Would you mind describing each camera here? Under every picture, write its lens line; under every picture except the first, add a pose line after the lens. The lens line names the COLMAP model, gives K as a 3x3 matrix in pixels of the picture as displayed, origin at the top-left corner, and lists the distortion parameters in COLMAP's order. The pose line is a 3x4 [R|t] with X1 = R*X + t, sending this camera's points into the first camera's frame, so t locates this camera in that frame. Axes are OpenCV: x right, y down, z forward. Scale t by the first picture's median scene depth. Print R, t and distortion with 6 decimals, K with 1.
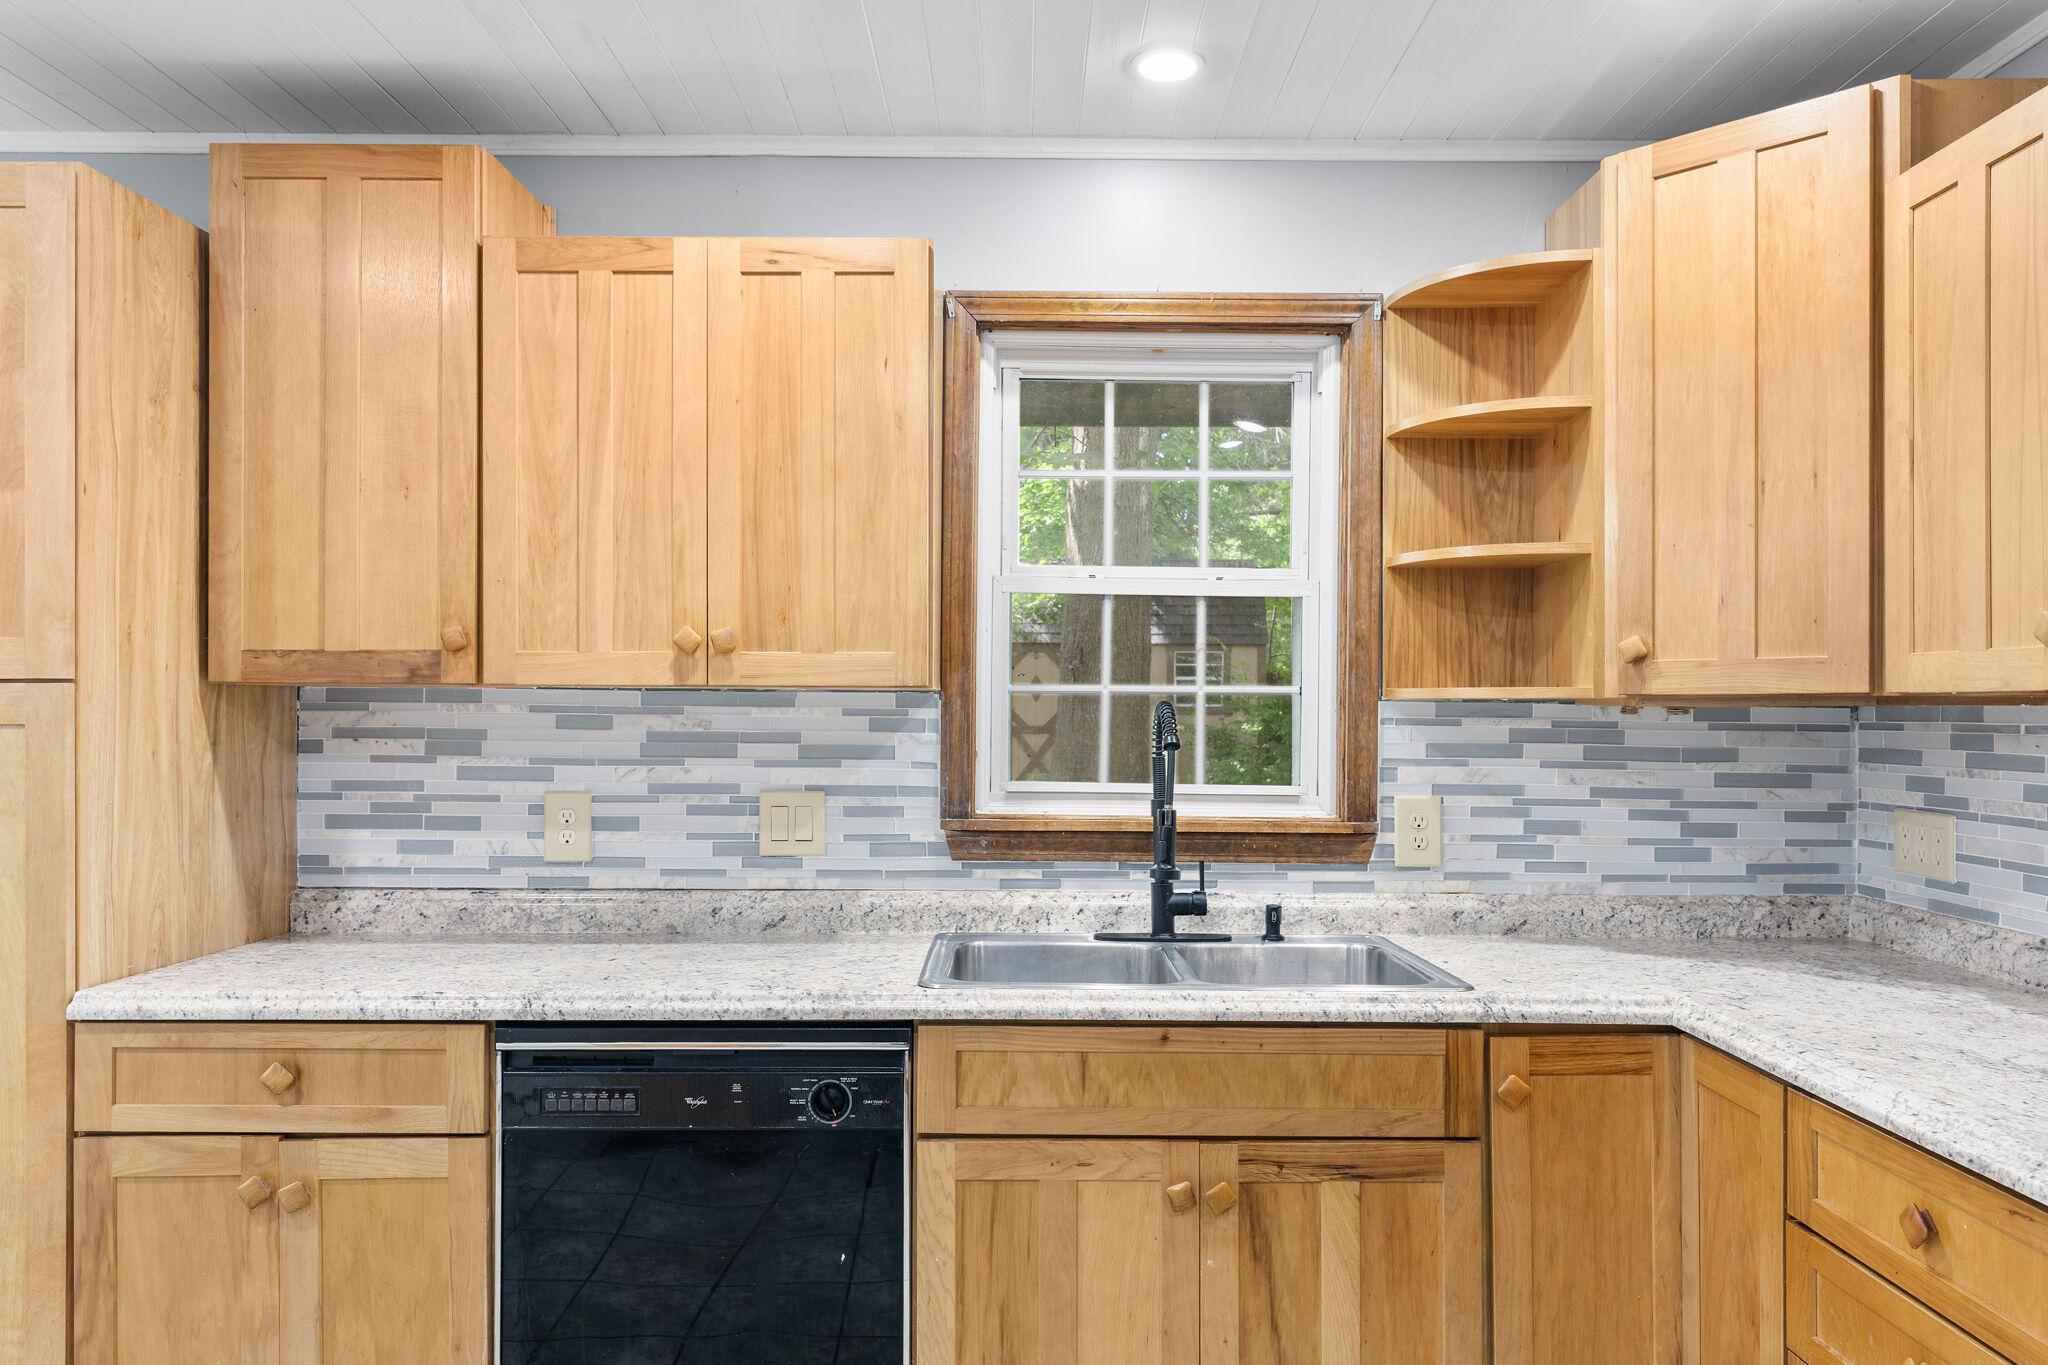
lens RADIAL K [[1428.2, 0, 1025.2], [0, 1428.2, 711.9], [0, 0, 1]] dist [0.004800, 0.001907]
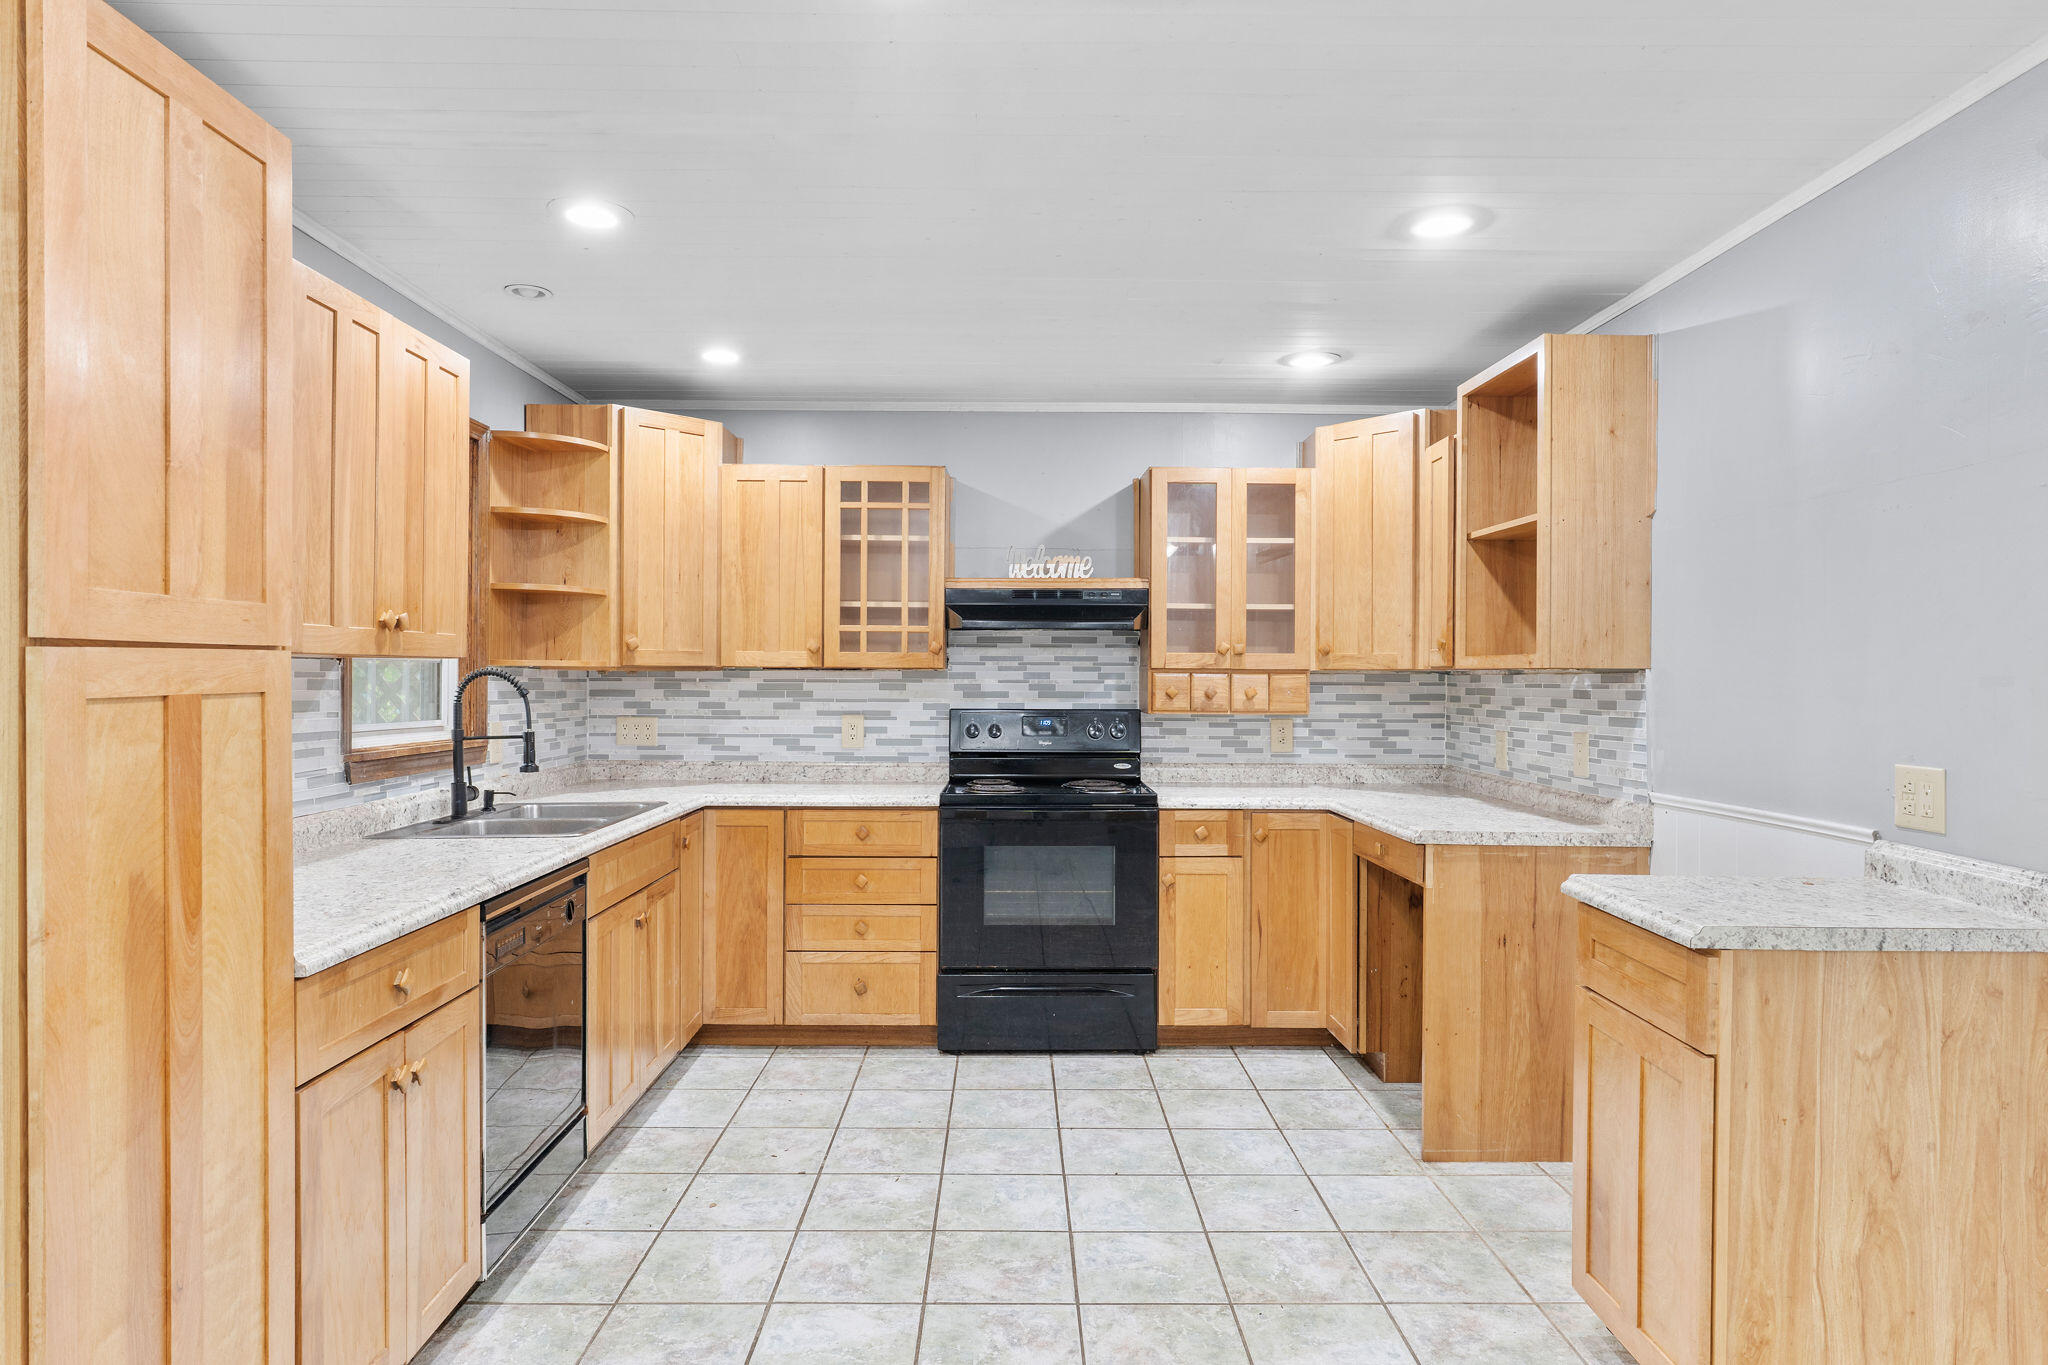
lens RADIAL K [[1190.0, 0, 1024.0], [0, 1190.0, 682.5], [0, 0, 1]] dist [-0.000563, 0.002075]
pose [[-0.010355, -0.010557, 0.999891, -1.171762], [-0.005197, 0.999931, 0.010503, -0.007089], [-0.999933, -0.005087, -0.010409, 0.377677]]
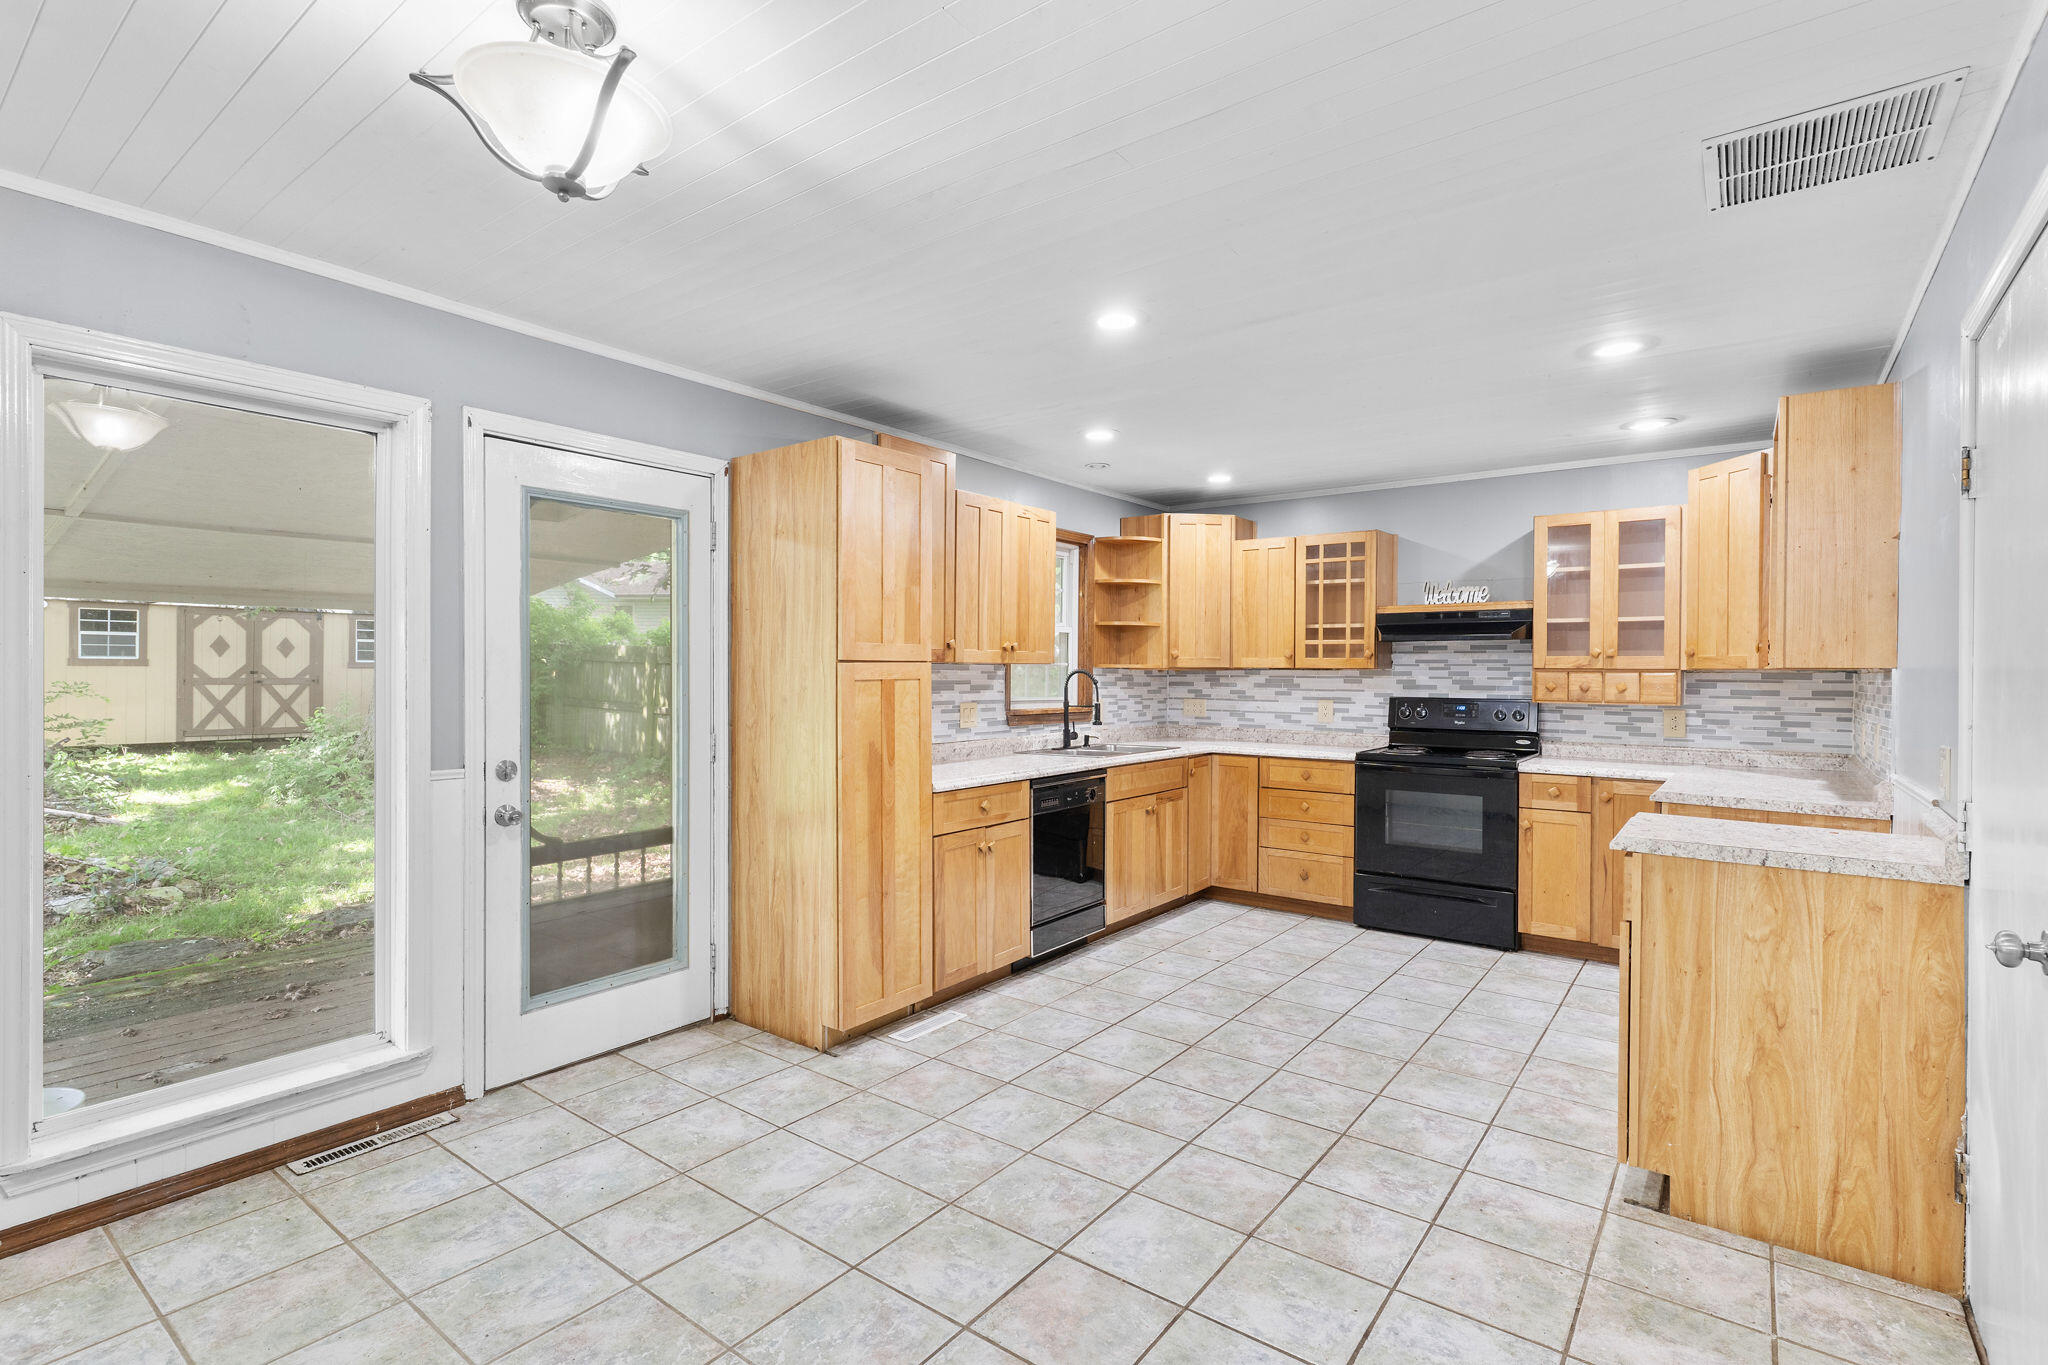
lens RADIAL K [[971.9, 0, 1024.0], [0, 971.9, 682.5], [0, 0, 1]] dist [0.000842, -0.000018]
pose [[0.602265, -0.011093, 0.798219, -1.516813], [-0.003036, 0.999864, 0.016187, -0.010321], [-0.798290, -0.012173, 0.602150, -0.144276]]
